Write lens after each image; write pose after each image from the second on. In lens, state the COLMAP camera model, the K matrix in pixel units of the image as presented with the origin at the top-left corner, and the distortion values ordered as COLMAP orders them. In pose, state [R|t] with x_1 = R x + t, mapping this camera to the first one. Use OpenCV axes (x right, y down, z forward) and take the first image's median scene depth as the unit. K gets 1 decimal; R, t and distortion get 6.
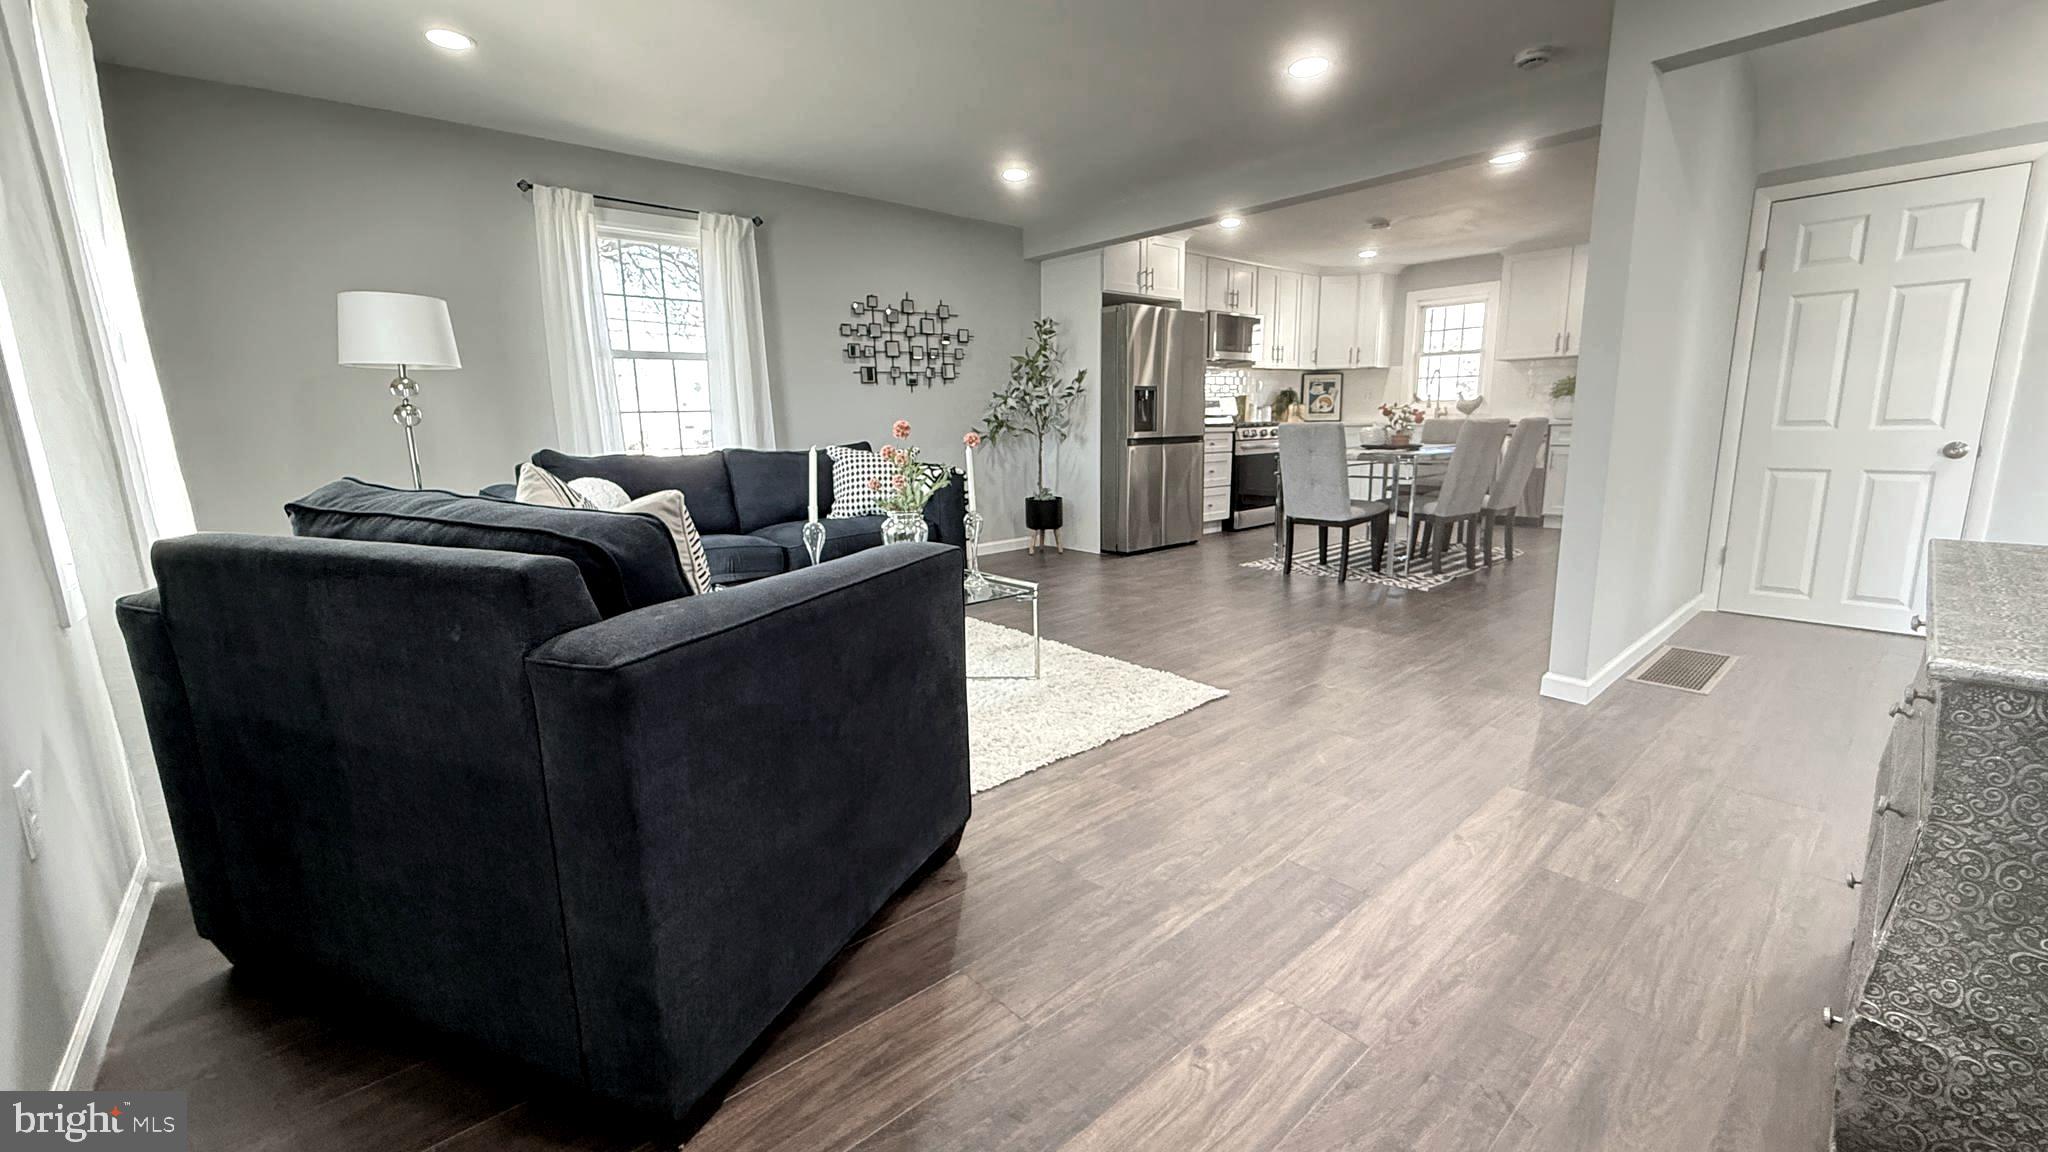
lens RADIAL K [[820.5, 0, 1017.5], [0, 820.5, 569.9], [0, 0, 1]] dist [0.003929, -0.001670]
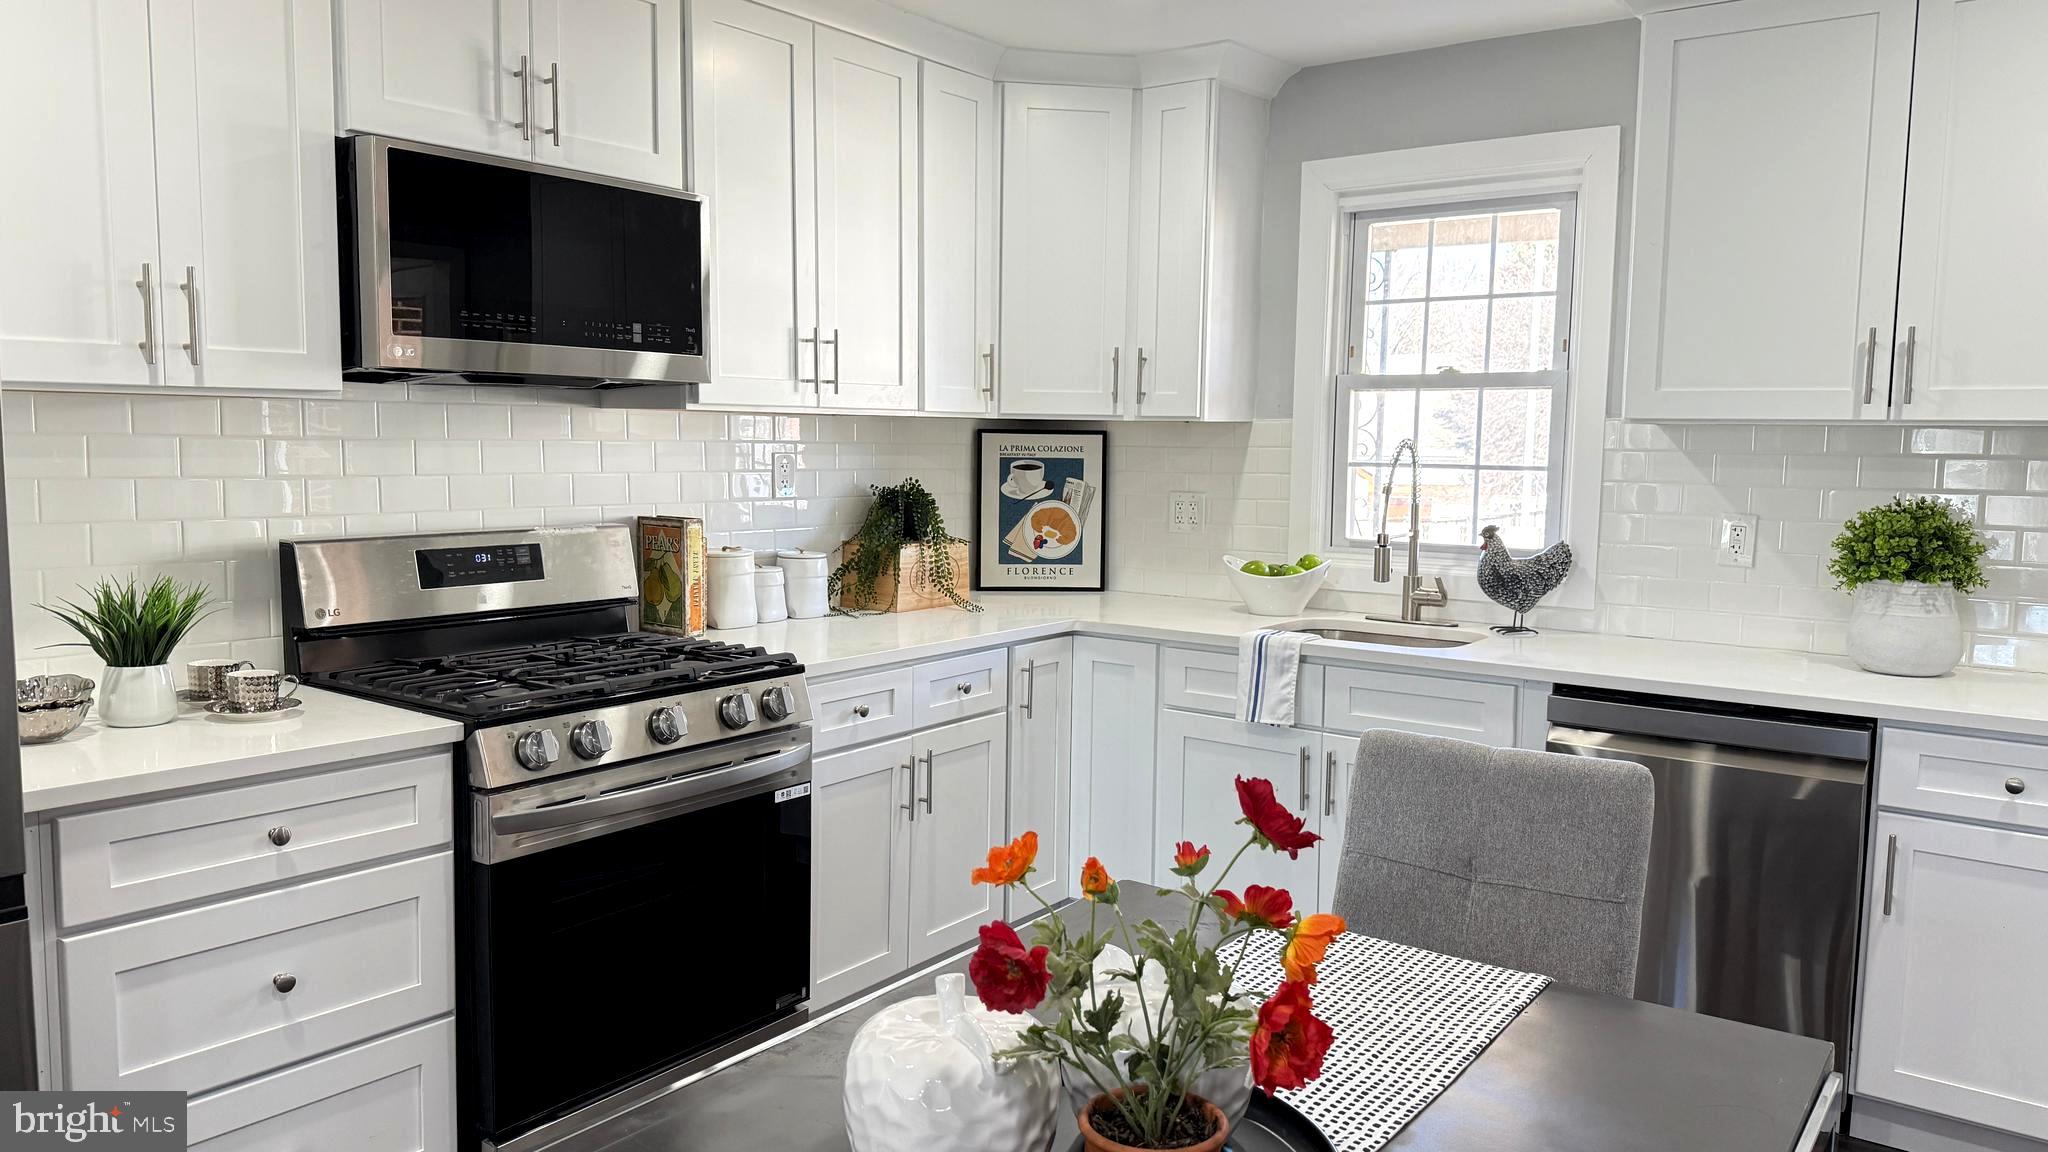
lens RADIAL K [[1444.8, 0, 1028.1], [0, 1444.8, 593.4], [0, 0, 1]] dist [0.075373, -0.071059]
pose [[0.976299, 0.008697, 0.216253, 0.283931], [0.008361, 0.996931, -0.077841, -0.156404], [-0.216266, 0.077804, 0.973229, 0.560774]]
